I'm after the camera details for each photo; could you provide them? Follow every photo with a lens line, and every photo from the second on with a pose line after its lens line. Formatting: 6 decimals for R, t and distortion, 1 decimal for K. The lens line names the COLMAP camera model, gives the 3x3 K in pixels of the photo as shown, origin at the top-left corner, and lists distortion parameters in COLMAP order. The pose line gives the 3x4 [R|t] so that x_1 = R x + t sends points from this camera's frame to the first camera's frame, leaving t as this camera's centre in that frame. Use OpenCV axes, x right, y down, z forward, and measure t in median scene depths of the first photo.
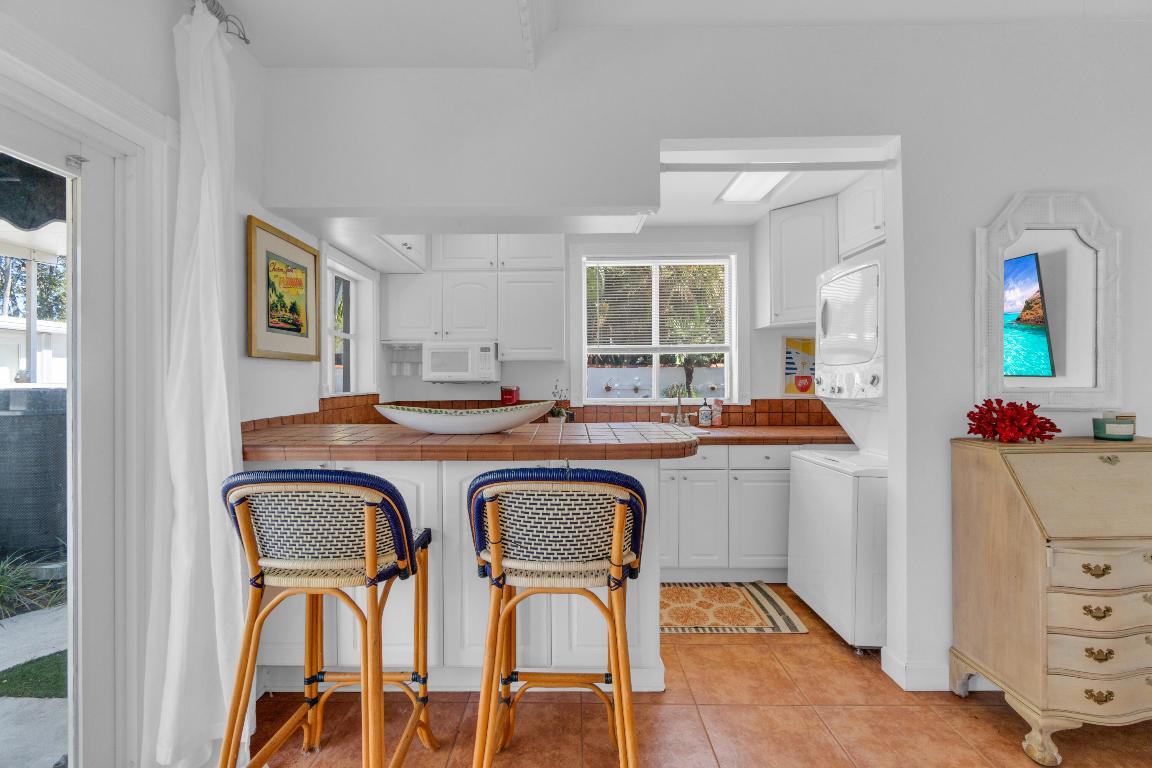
lens RADIAL K [[502.4, 0, 564.6], [0, 502.4, 377.1], [0, 0, 1]] dist [-0.005318, 0.000837]
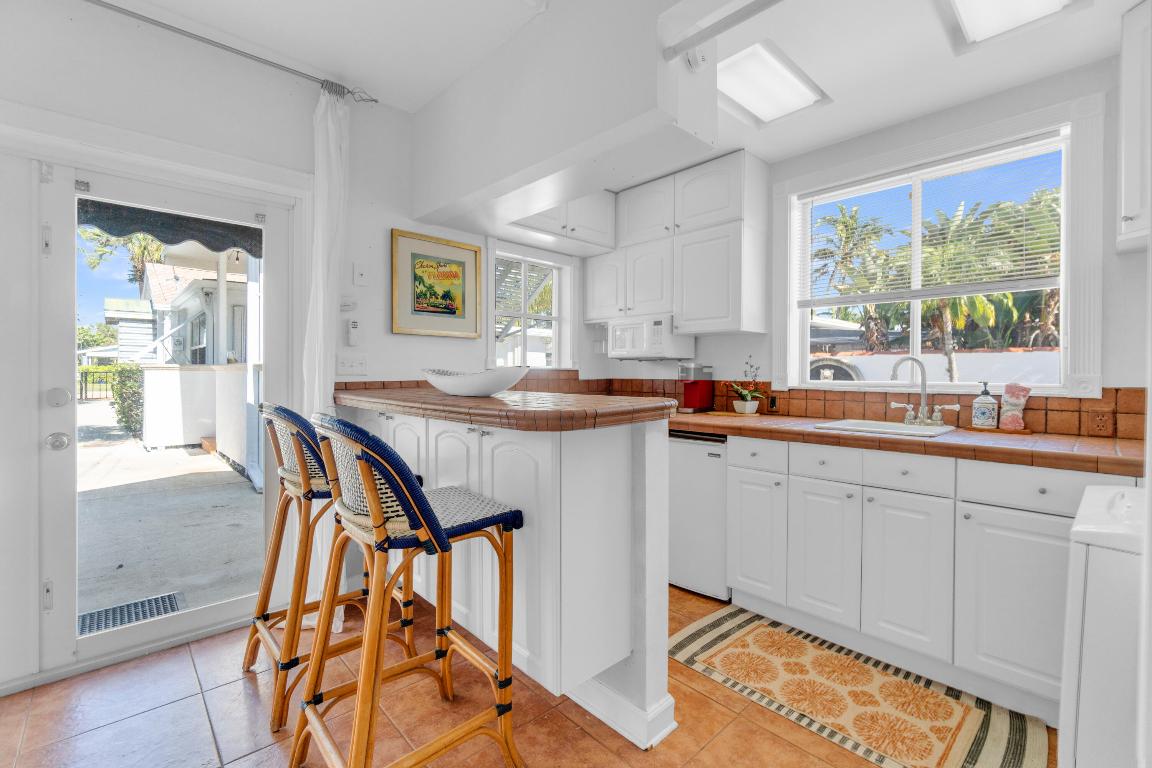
lens RADIAL K [[502.4, 0, 569.2], [0, 502.4, 376.0], [0, 0, 1]] dist [-0.005318, 0.000837]
pose [[0.685603, 0.013748, -0.727846, 0.580437], [-0.007307, 0.999901, 0.012004, 0.046540], [0.727939, -0.002912, 0.685635, 0.350659]]
